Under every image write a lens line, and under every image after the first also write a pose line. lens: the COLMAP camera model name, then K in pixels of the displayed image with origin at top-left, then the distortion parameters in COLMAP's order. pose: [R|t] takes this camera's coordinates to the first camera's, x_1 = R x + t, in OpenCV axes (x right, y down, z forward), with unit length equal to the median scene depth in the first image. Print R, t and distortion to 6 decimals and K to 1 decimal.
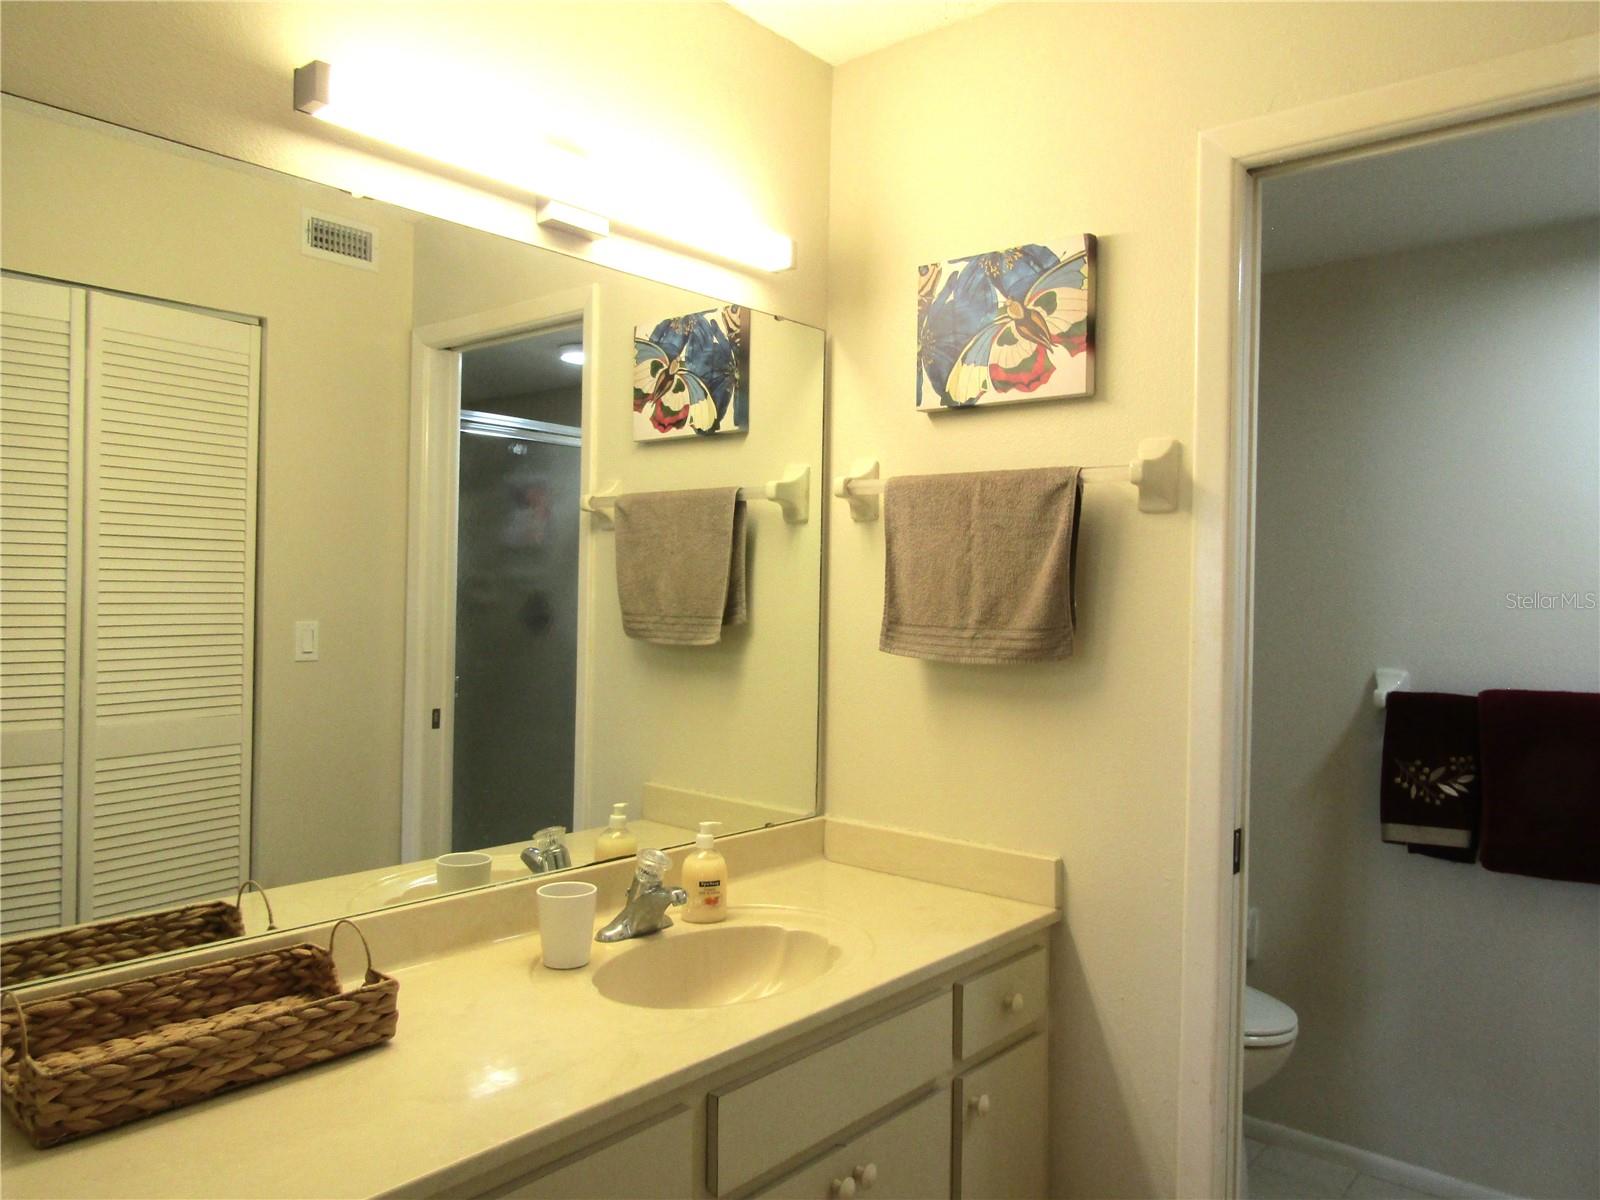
lens RADIAL K [[1145.9, 0, 800.0], [0, 1145.9, 600.0], [0, 0, 1]] dist [-0.003463, -0.003356]
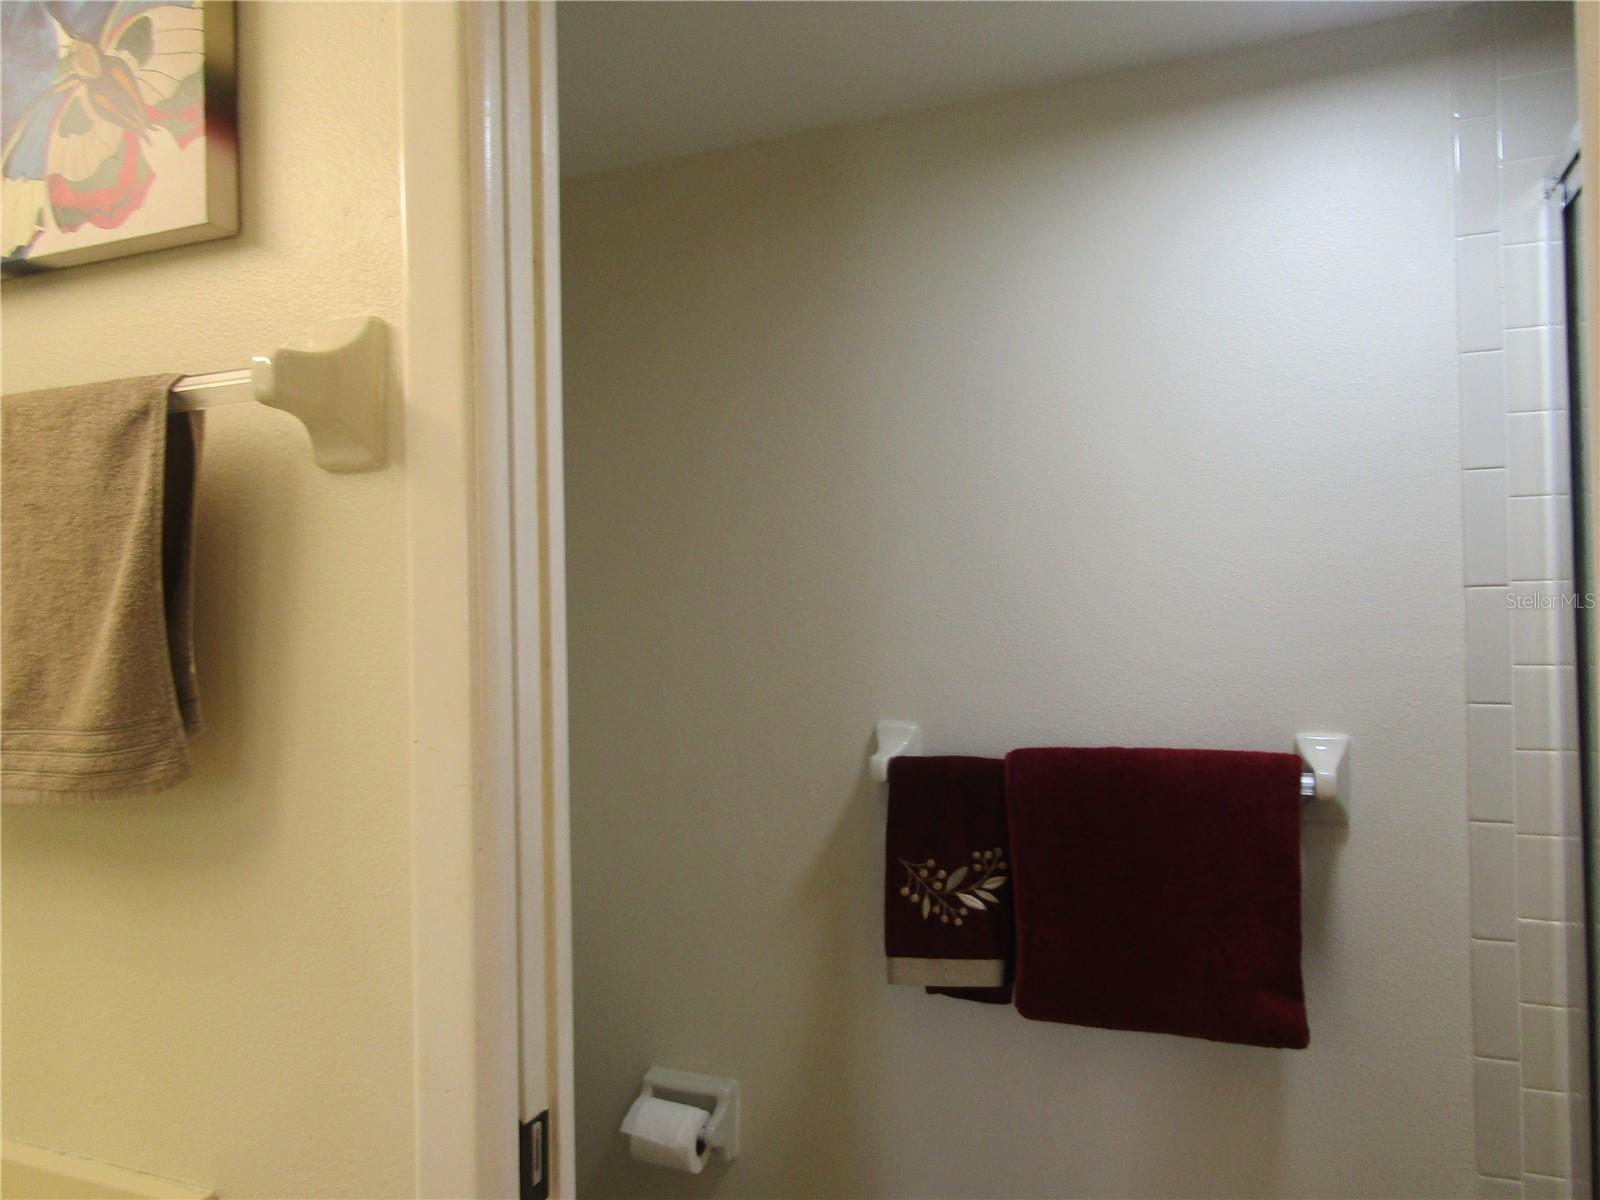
lens RADIAL K [[1132.9, 0, 800.0], [0, 1132.9, 600.0], [0, 0, 1]] dist [-0.002825, 0.000221]
pose [[0.951590, -0.033588, 0.305529, 0.318720], [0.039277, 0.999150, -0.012490, -0.008441], [-0.304850, 0.023885, 0.952101, 0.457367]]
